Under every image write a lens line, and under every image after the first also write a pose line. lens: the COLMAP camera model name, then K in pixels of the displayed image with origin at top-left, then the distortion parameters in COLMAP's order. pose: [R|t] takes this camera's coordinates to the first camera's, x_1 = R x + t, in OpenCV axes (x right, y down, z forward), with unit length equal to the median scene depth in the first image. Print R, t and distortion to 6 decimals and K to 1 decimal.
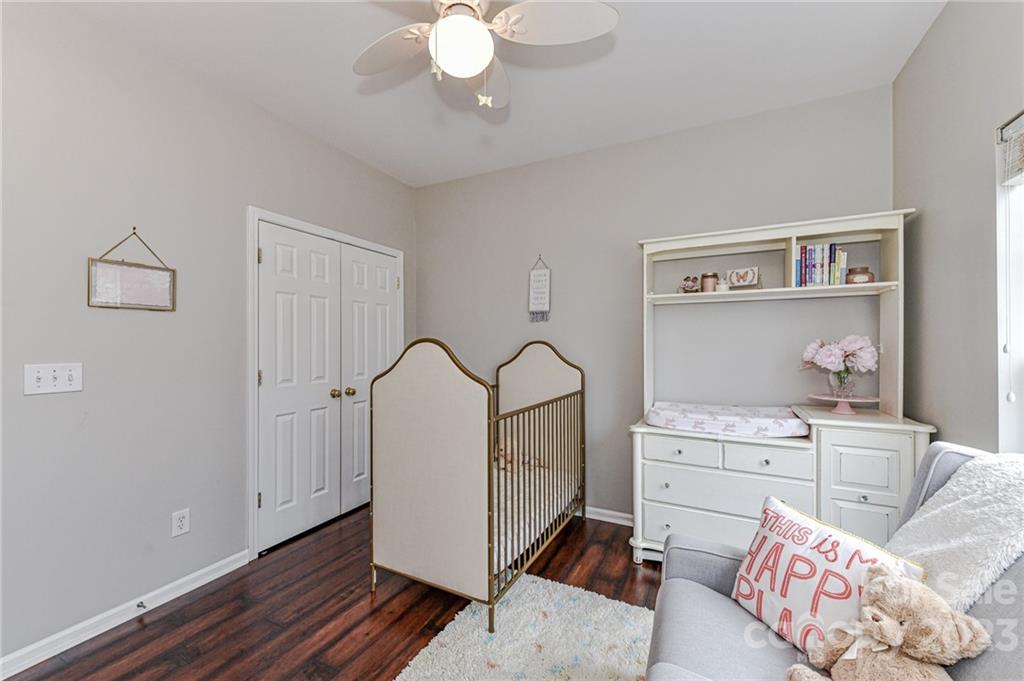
lens RADIAL K [[401.5, 0, 508.4], [0, 401.5, 343.5], [0, 0, 1]] dist [0.004235, -0.001800]
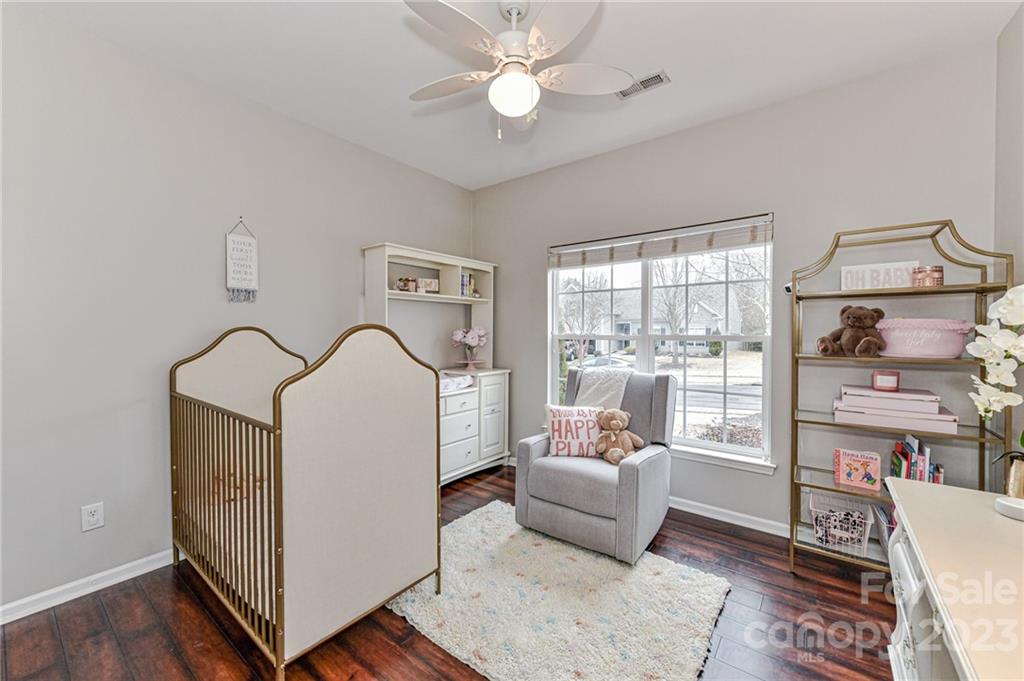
lens RADIAL K [[401.5, 0, 507.3], [0, 401.5, 338.0], [0, 0, 1]] dist [0.004235, -0.001800]
pose [[0.189793, -0.017080, 0.981676, -0.883394], [-0.002468, 0.999837, 0.017873, 0.000285], [-0.981821, -0.005815, 0.189720, 0.503760]]
